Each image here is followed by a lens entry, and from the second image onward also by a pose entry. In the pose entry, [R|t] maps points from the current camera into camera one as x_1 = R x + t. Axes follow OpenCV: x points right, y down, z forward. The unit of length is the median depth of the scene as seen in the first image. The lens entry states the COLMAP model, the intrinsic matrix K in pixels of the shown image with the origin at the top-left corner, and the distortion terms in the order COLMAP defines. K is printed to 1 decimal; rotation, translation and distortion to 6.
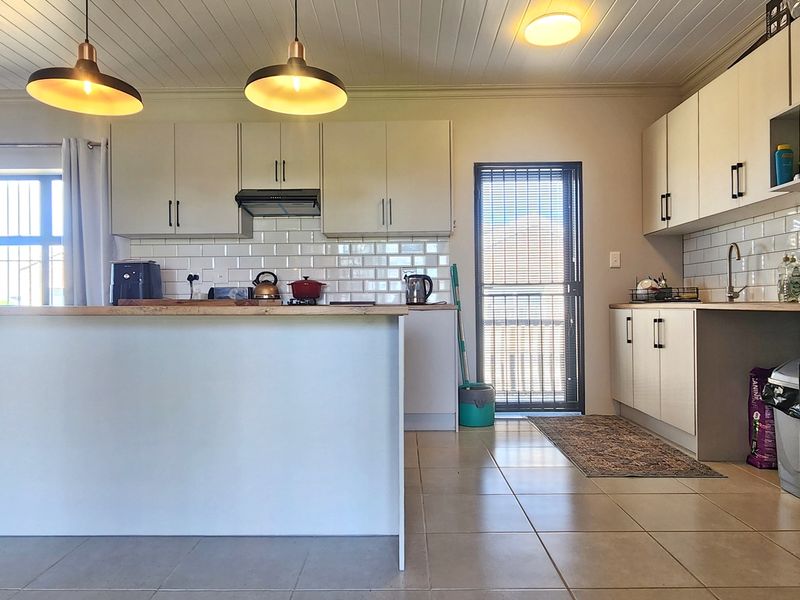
lens RADIAL K [[536.3, 0, 400.0], [0, 536.3, 300.0], [0, 0, 1]] dist [0.005528, 0.002310]
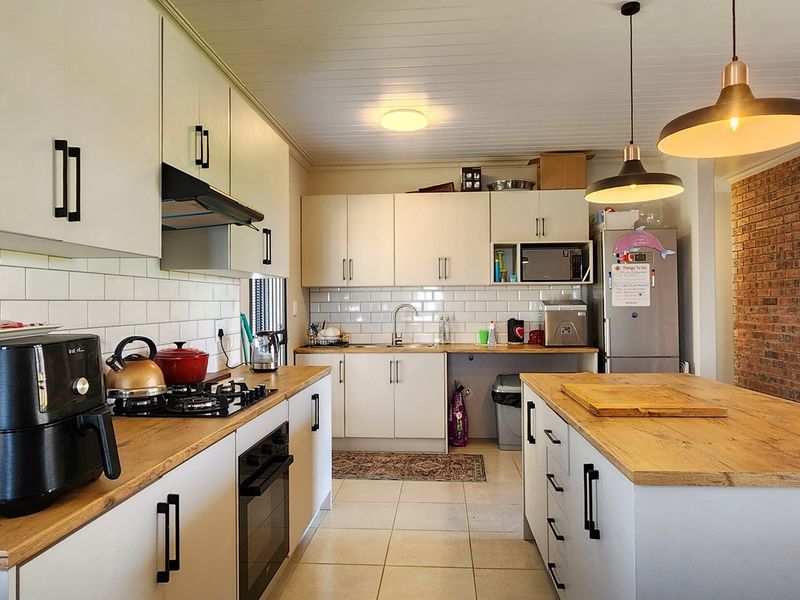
lens RADIAL K [[551.9, 0, 400.0], [0, 551.9, 300.0], [0, 0, 1]] dist [-0.000742, -0.000827]
pose [[0.077593, 0.015795, 0.996860, -0.725986], [0.006986, 0.999841, -0.016386, -0.076391], [-0.996961, 0.008235, 0.077470, 0.740537]]
